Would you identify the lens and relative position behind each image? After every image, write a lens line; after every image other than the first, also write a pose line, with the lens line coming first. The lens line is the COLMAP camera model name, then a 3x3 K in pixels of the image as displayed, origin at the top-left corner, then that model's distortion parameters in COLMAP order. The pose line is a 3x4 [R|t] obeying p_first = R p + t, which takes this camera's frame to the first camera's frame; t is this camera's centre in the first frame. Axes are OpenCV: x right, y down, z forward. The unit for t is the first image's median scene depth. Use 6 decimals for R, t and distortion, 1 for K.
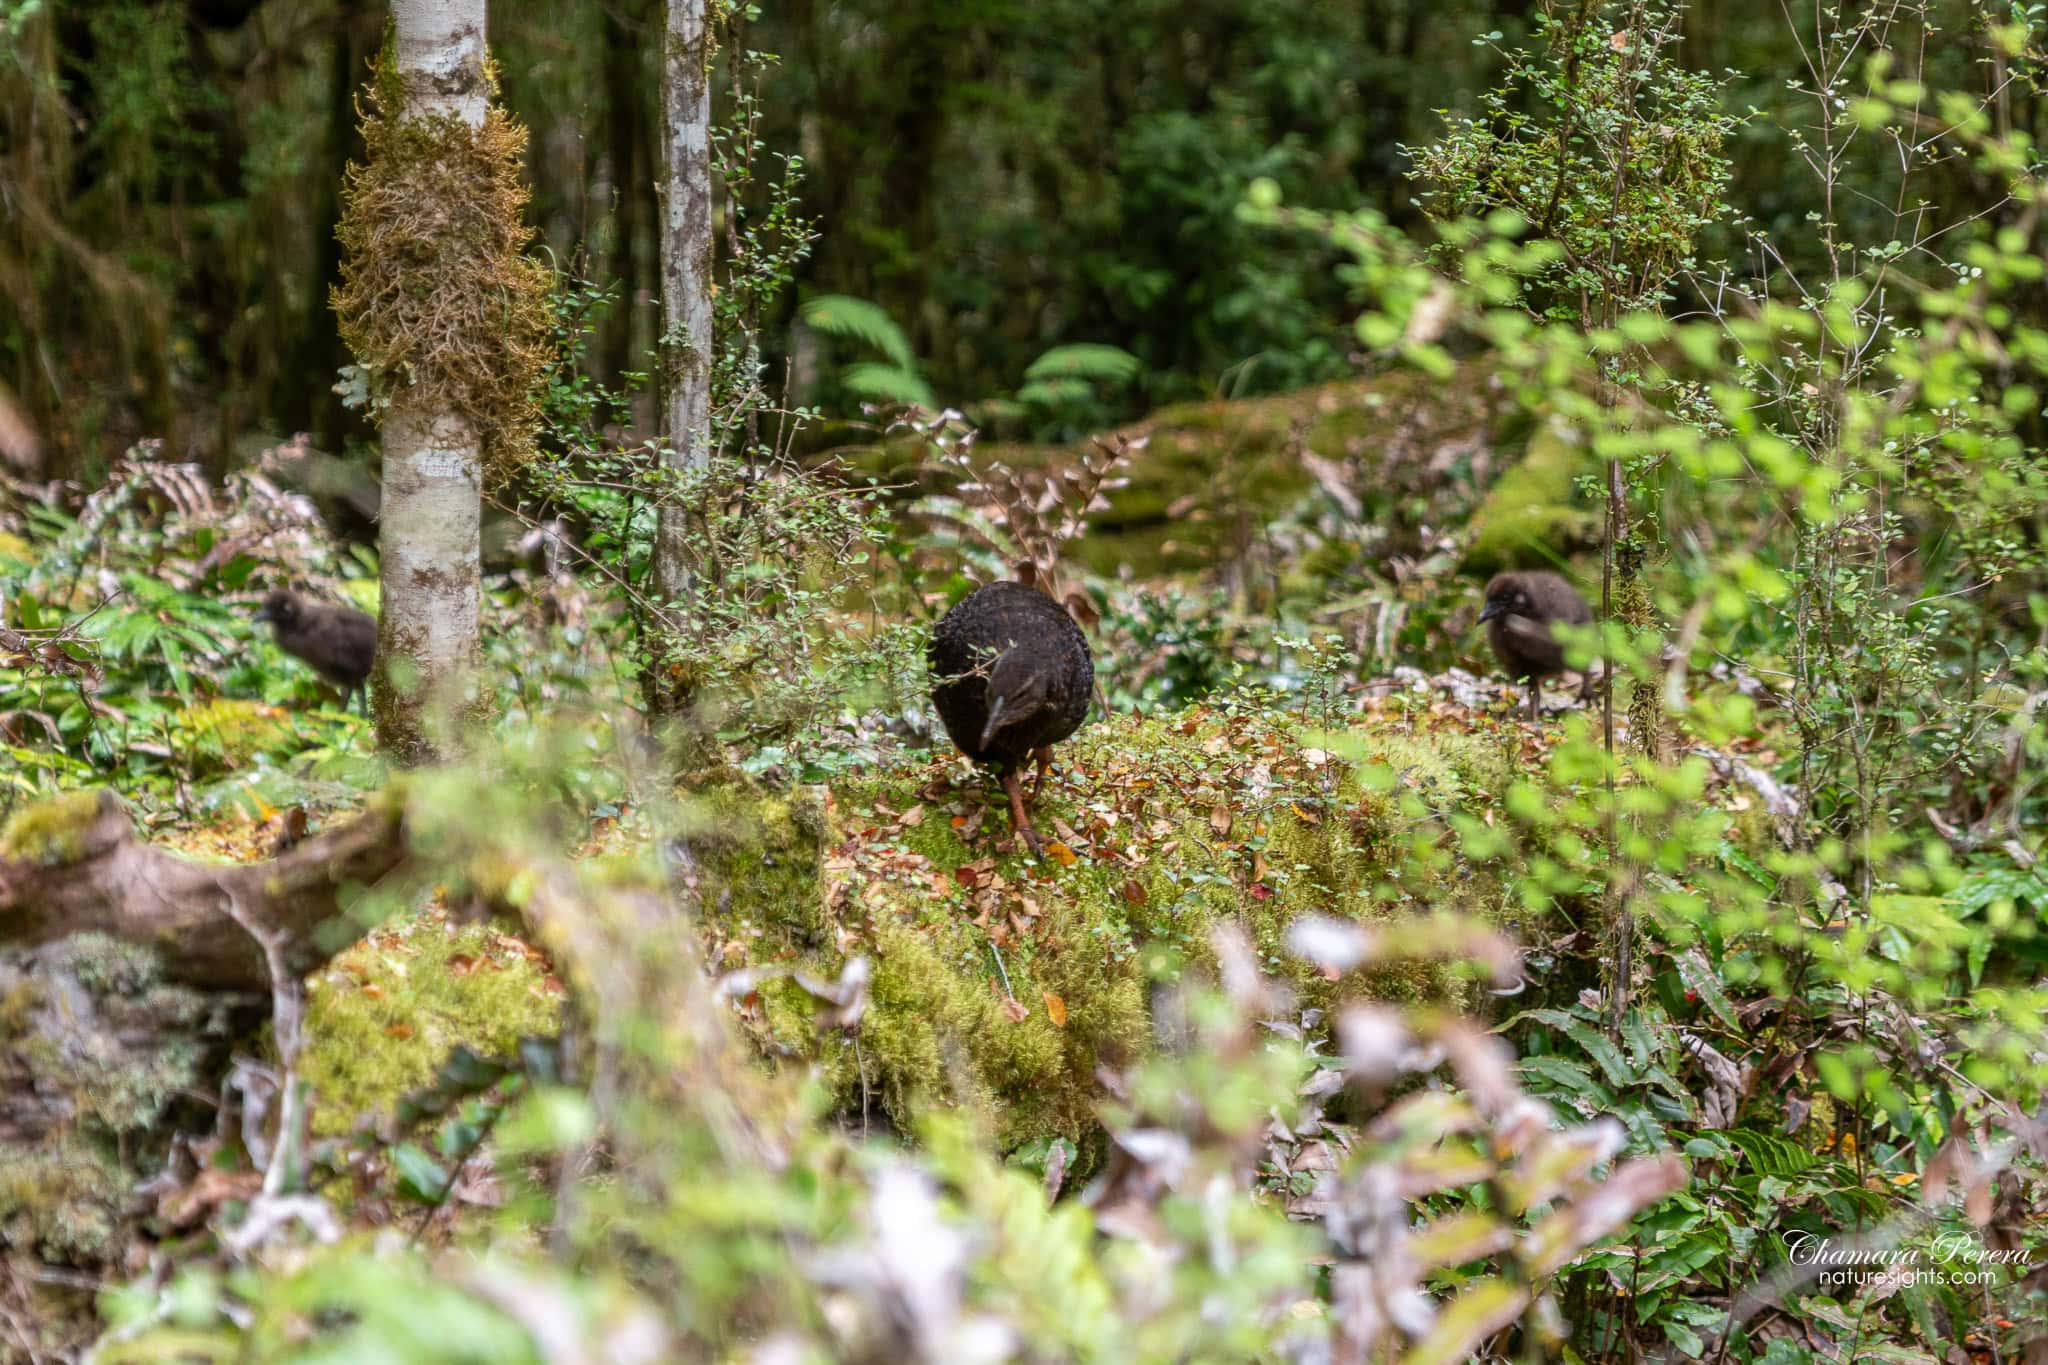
lens RADIAL K [[946.6, 0, 1023.9], [0, 946.6, 686.5], [0, 0, 1]] dist [-0.018432, -0.000480]
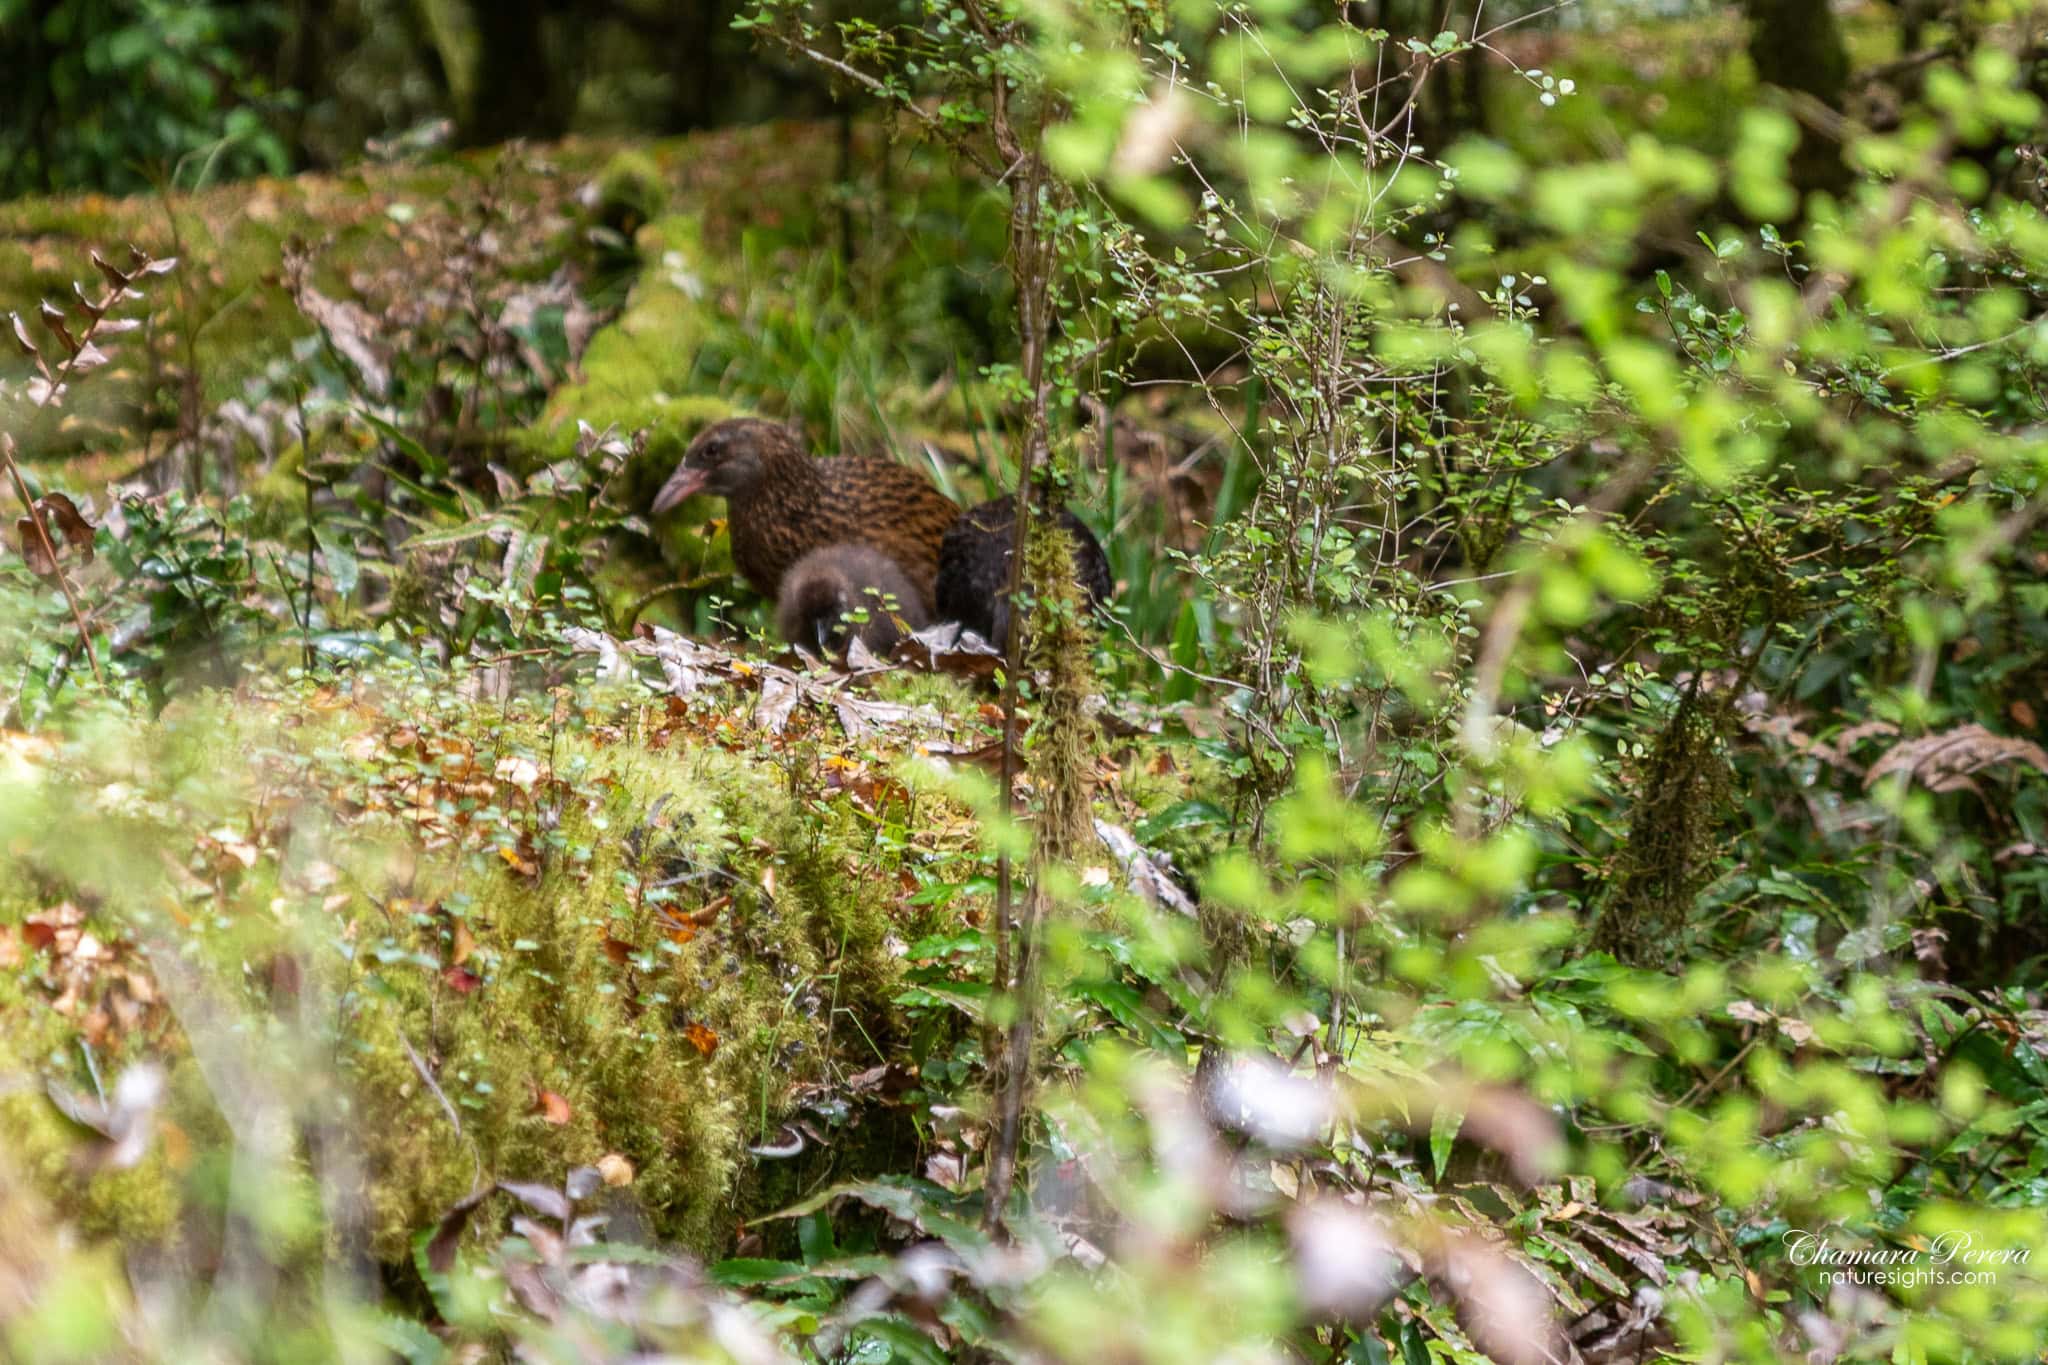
lens RADIAL K [[1455.7, 0, 1022.0], [0, 1455.7, 686.5], [0, 0, 1]] dist [-0.023822, 0.017958]
pose [[0.997783, 0.055461, 0.036795, 0.595882], [-0.055315, 0.998456, -0.004993, 0.001091], [-0.037016, 0.002947, 0.999310, -0.004764]]
